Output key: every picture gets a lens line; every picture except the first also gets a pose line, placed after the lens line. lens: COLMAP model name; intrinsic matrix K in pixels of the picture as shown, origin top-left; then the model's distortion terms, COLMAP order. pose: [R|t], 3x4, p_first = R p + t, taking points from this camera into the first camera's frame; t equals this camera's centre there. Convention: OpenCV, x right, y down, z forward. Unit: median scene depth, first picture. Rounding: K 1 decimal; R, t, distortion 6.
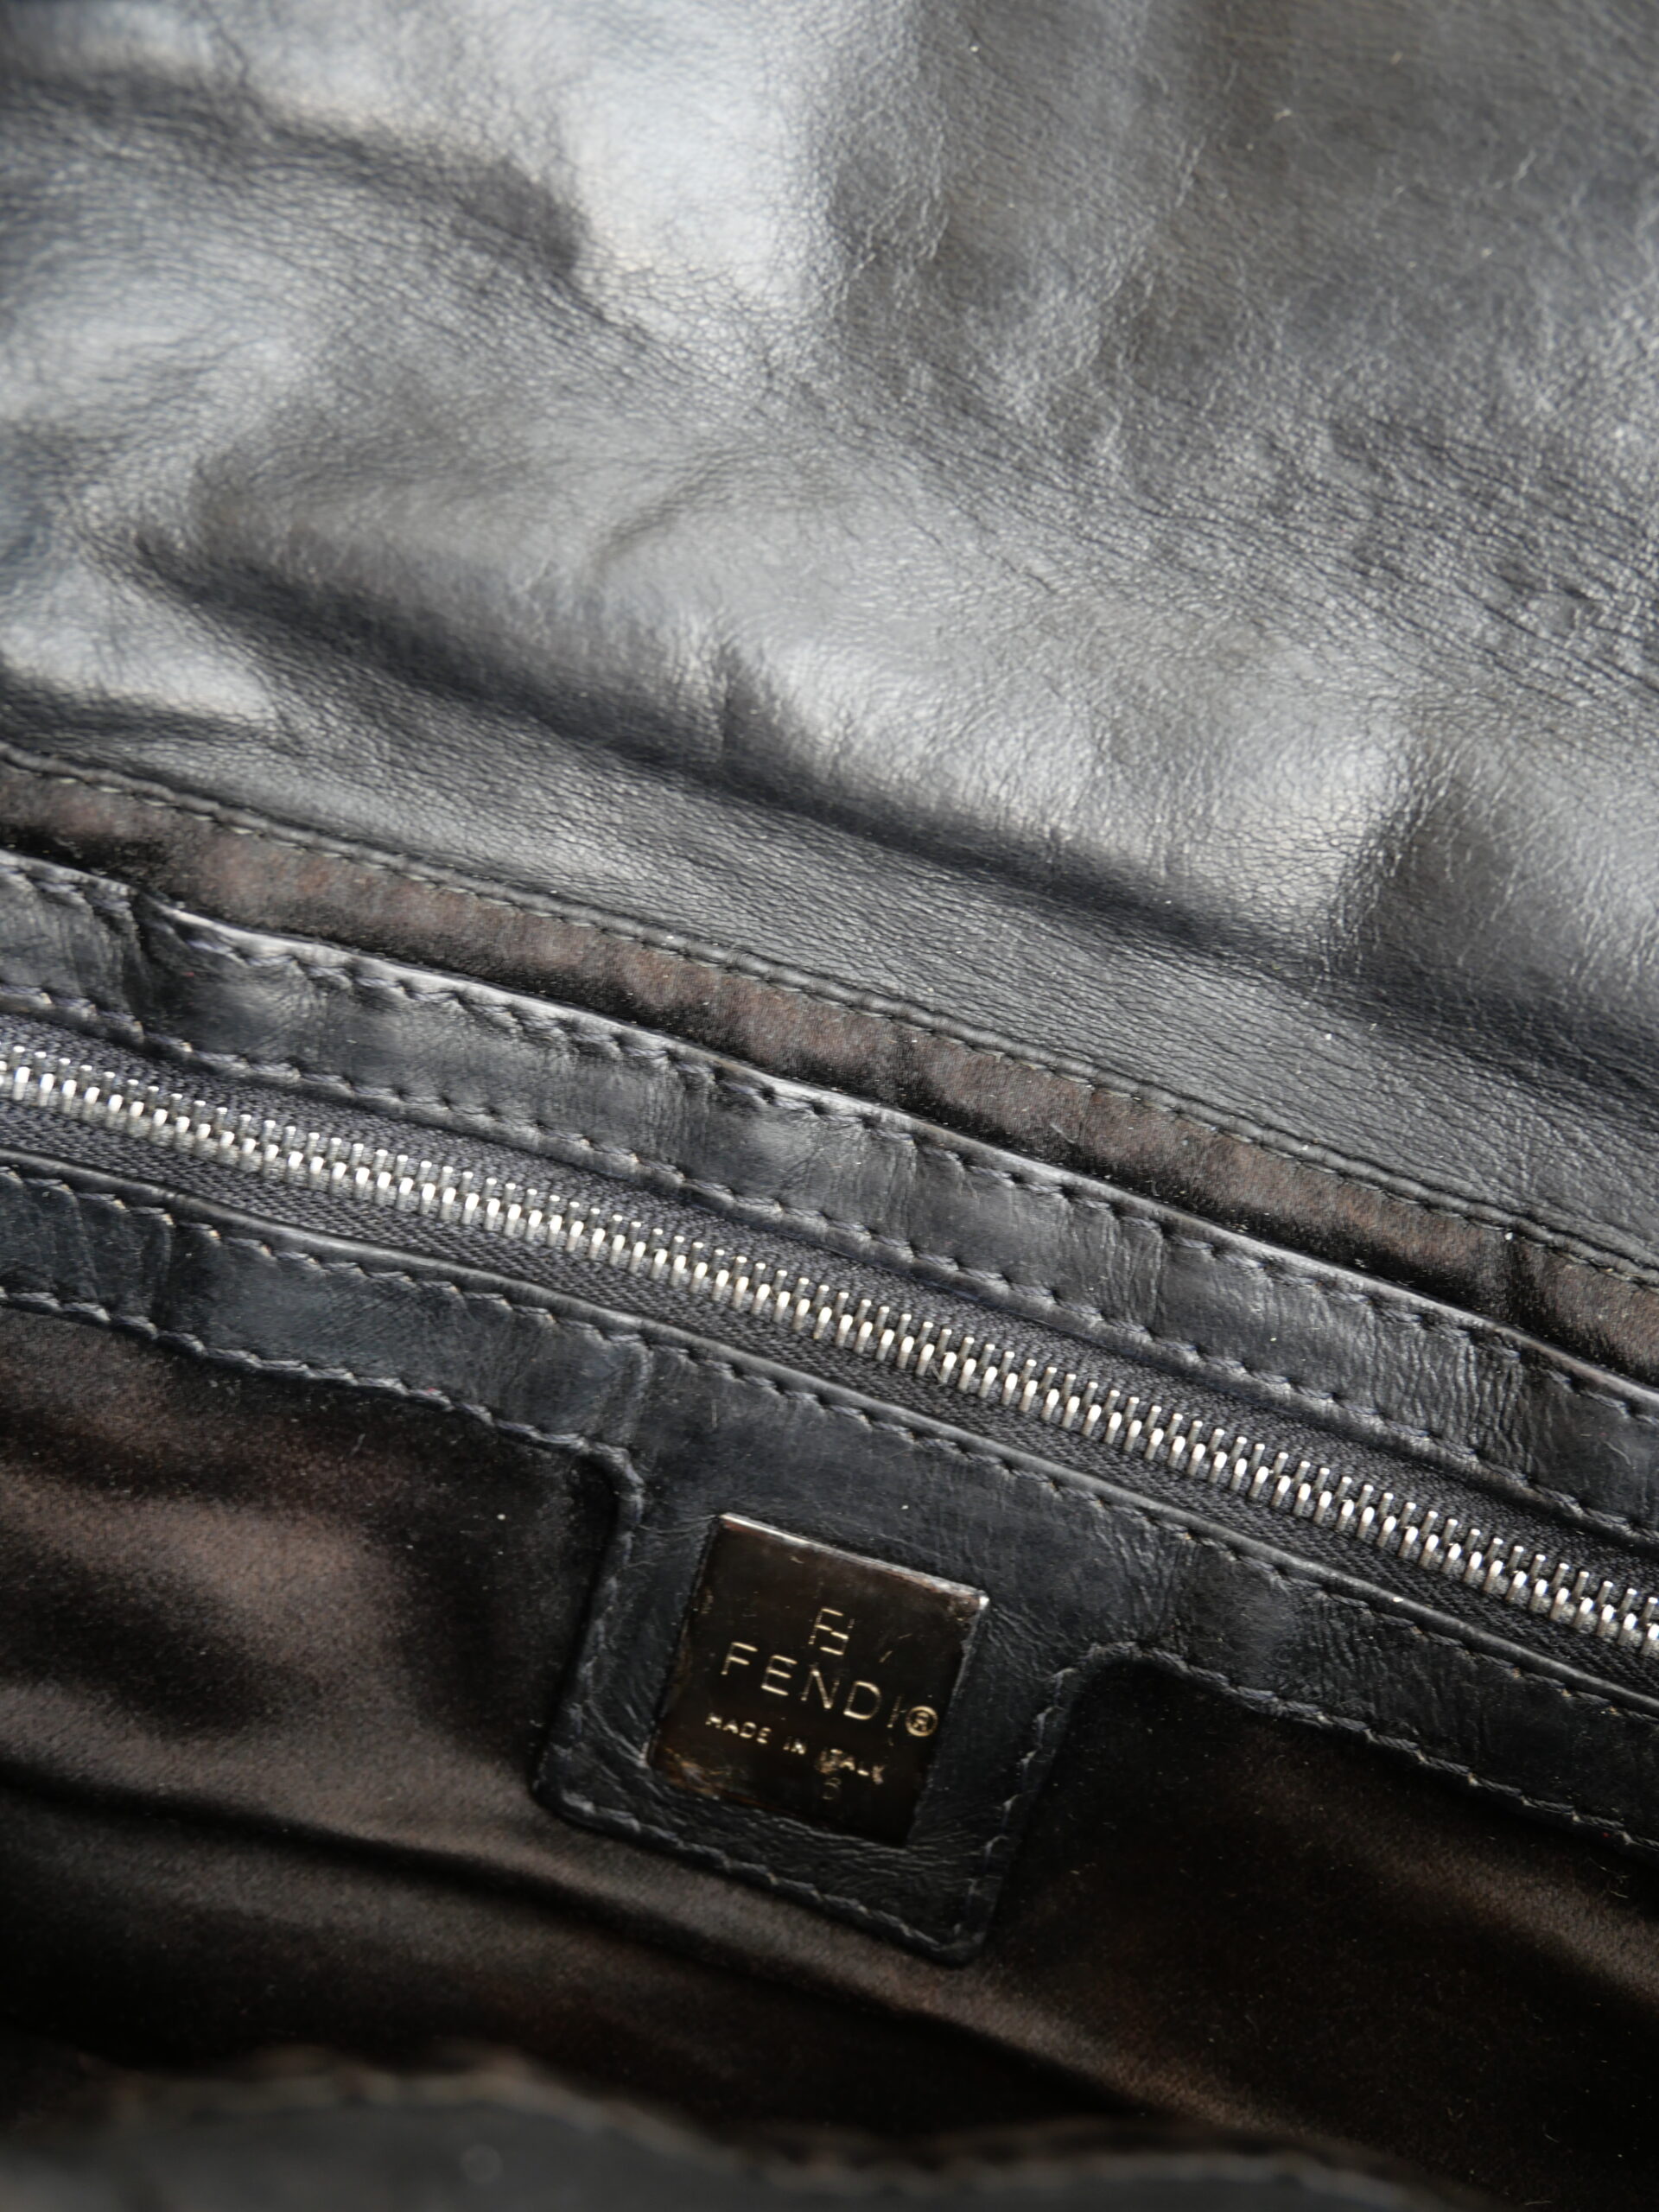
lens RADIAL K [[2183.1, 0, 841.9], [0, 2183.1, 1112.9], [0, 0, 1]] dist [-0.019200, 0.017591]
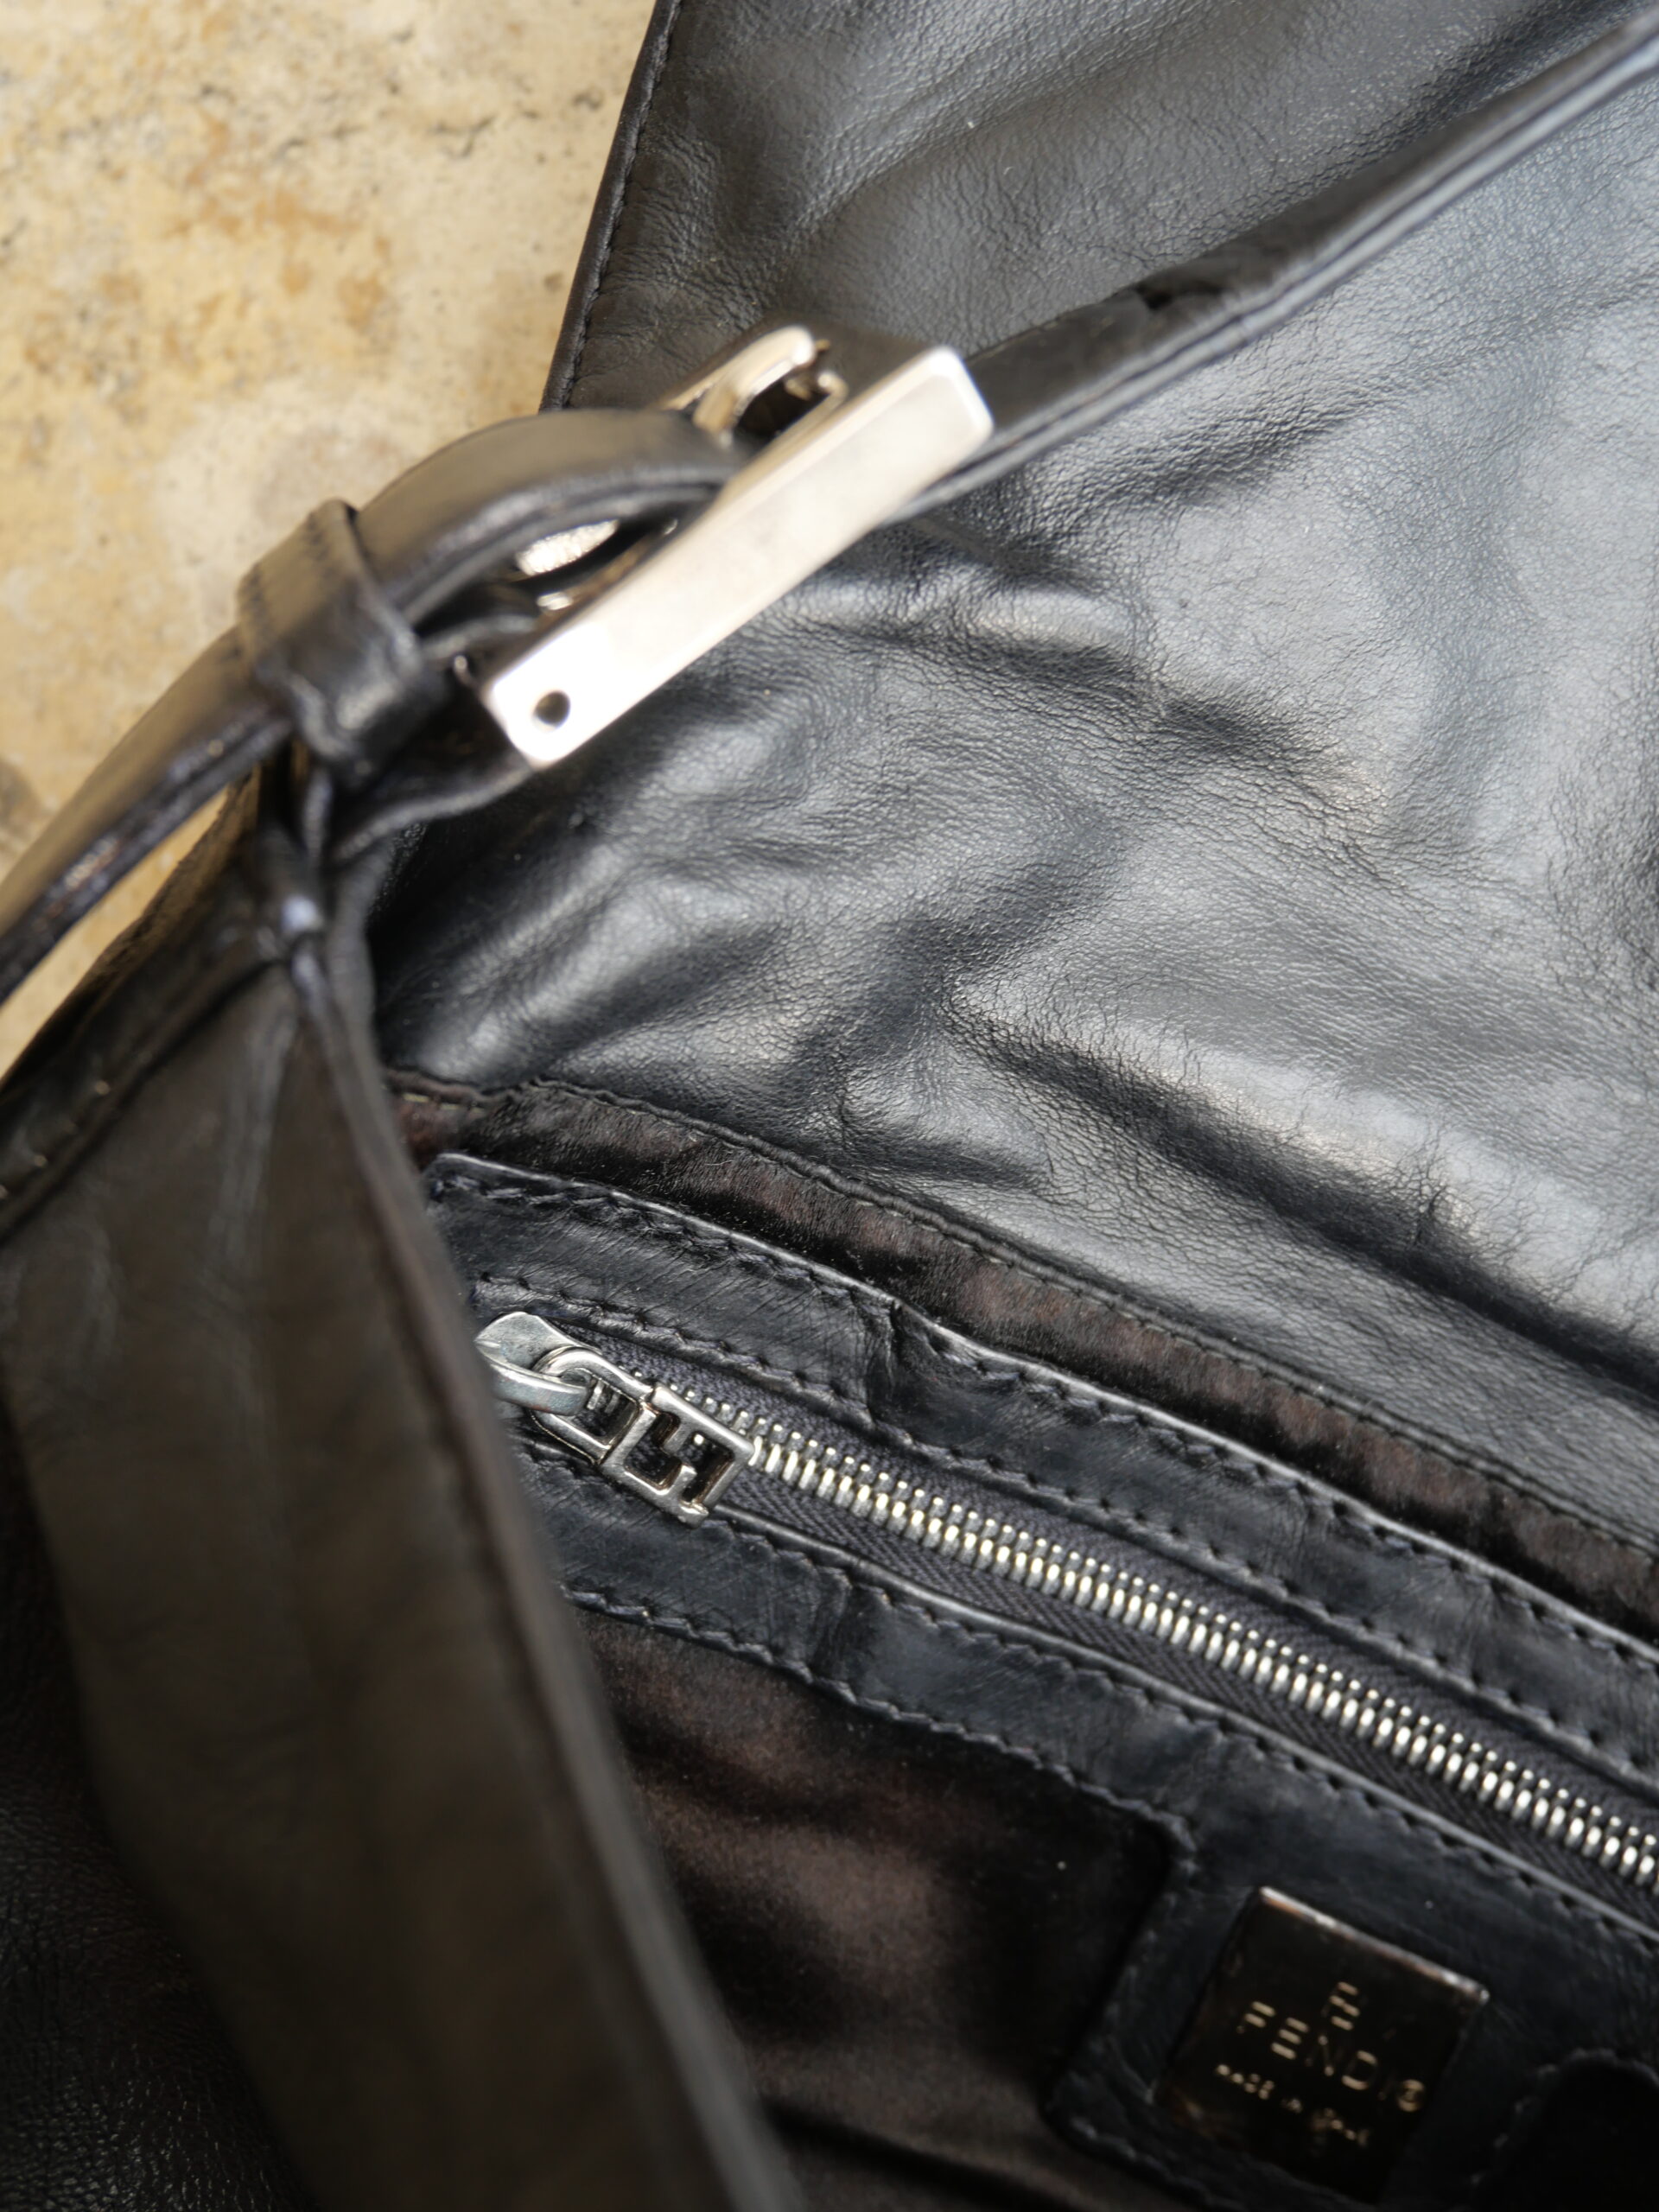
lens RADIAL K [[2183.1, 0, 841.9], [0, 2183.1, 1112.9], [0, 0, 1]] dist [-0.019200, 0.017591]
pose [[0.987969, 0.142696, 0.059631, -0.401872], [-0.140895, 0.989461, -0.033398, -0.145253], [-0.063768, 0.024594, 0.997662, -0.109431]]
